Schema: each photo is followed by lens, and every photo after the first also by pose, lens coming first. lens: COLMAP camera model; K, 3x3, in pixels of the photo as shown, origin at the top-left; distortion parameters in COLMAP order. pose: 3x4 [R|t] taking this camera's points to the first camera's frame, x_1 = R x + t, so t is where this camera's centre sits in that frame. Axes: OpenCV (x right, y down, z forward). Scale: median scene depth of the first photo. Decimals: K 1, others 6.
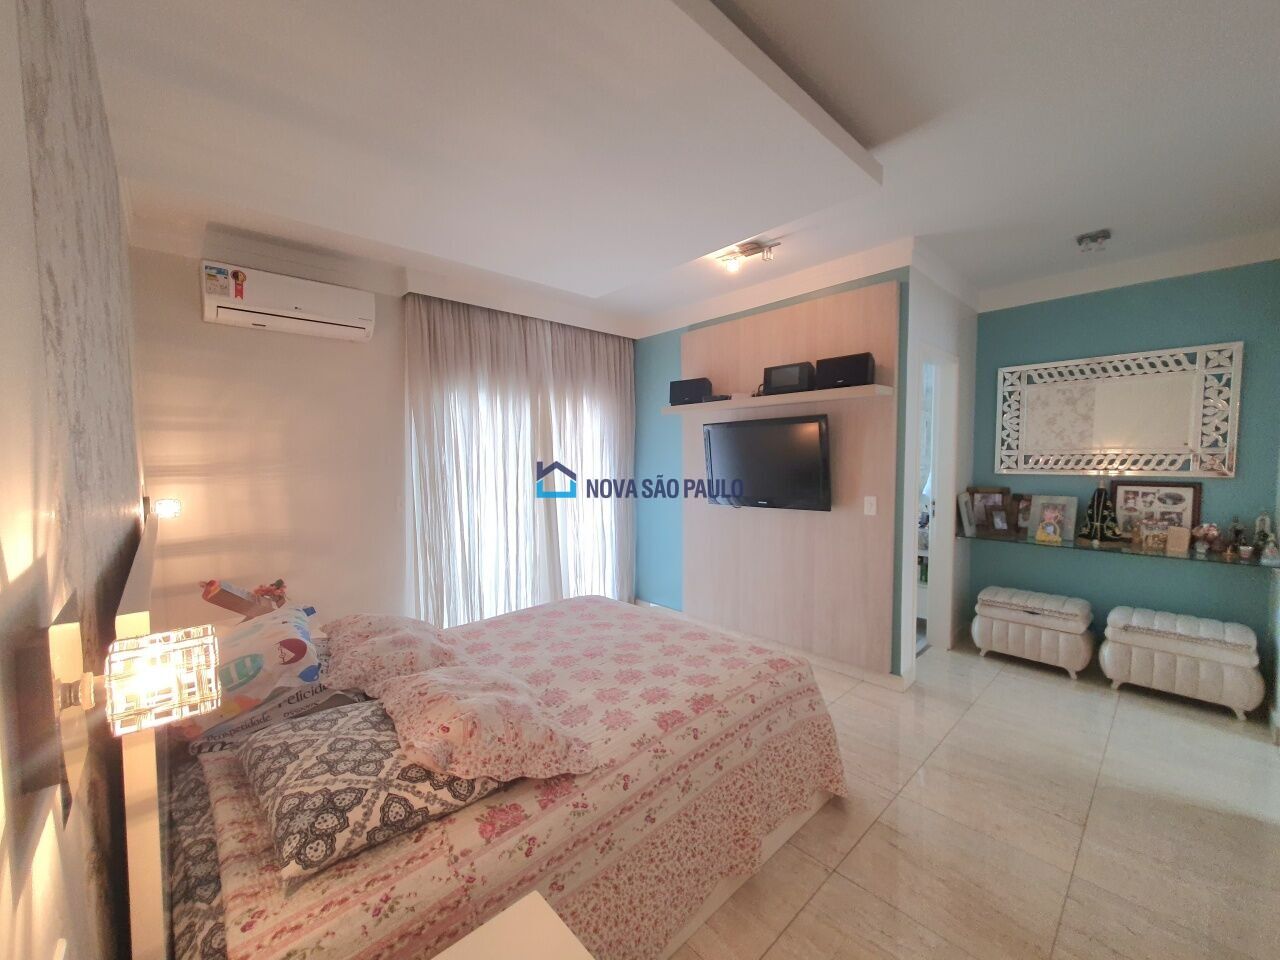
lens RADIAL K [[502.7, 0, 640.7], [0, 502.7, 493.1], [0, 0, 1]] dist [0.000438, 0.000008]
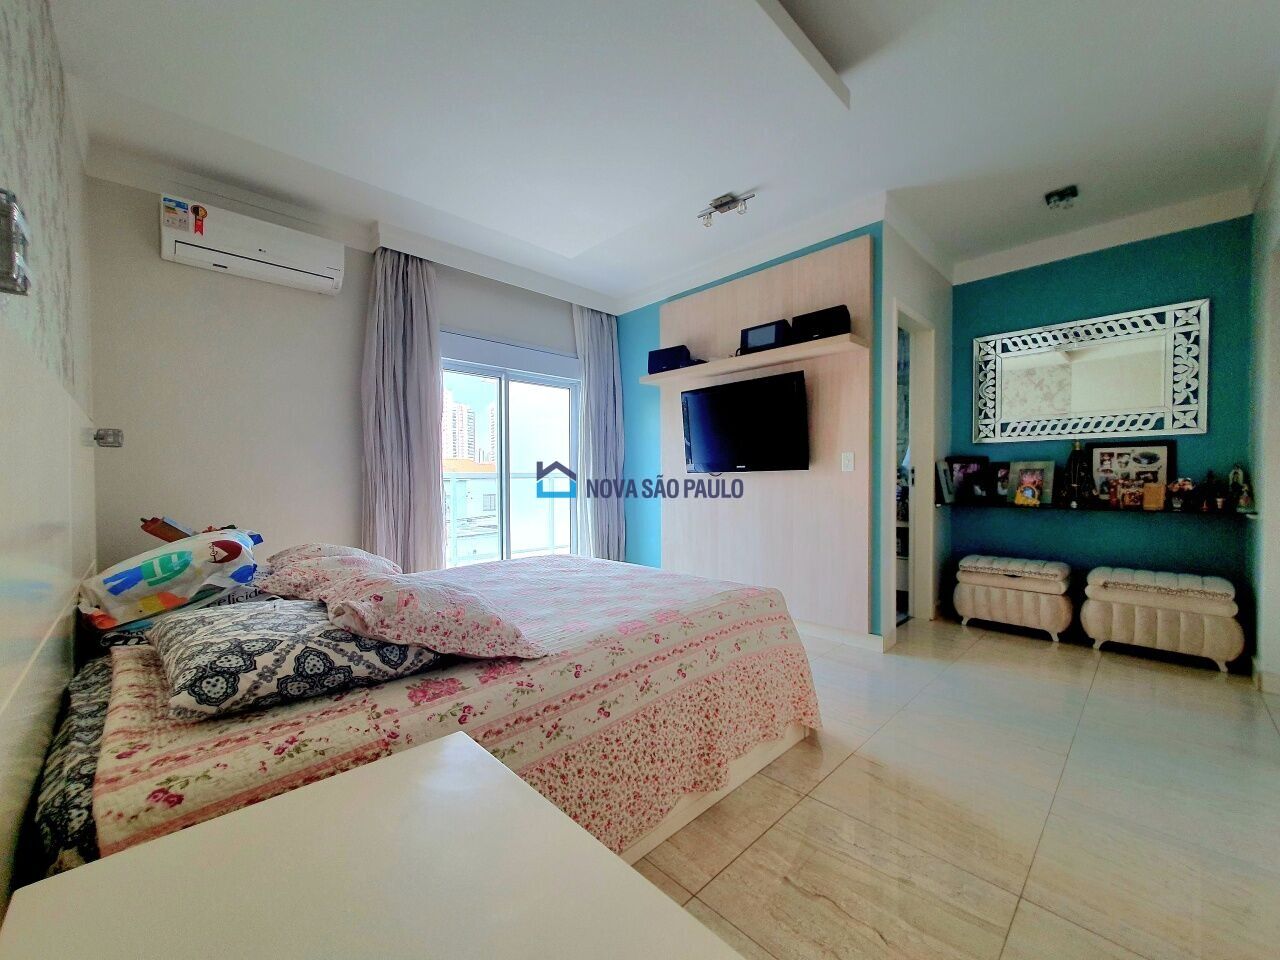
lens RADIAL K [[505.1, 0, 640.6], [0, 505.1, 492.3], [0, 0, 1]] dist [0.000762, 0.000122]
pose [[0.999744, 0.003733, 0.022323, 0.048693], [-0.002827, 0.999176, -0.040487, 0.211965], [-0.022456, 0.040414, 0.998931, 0.037134]]
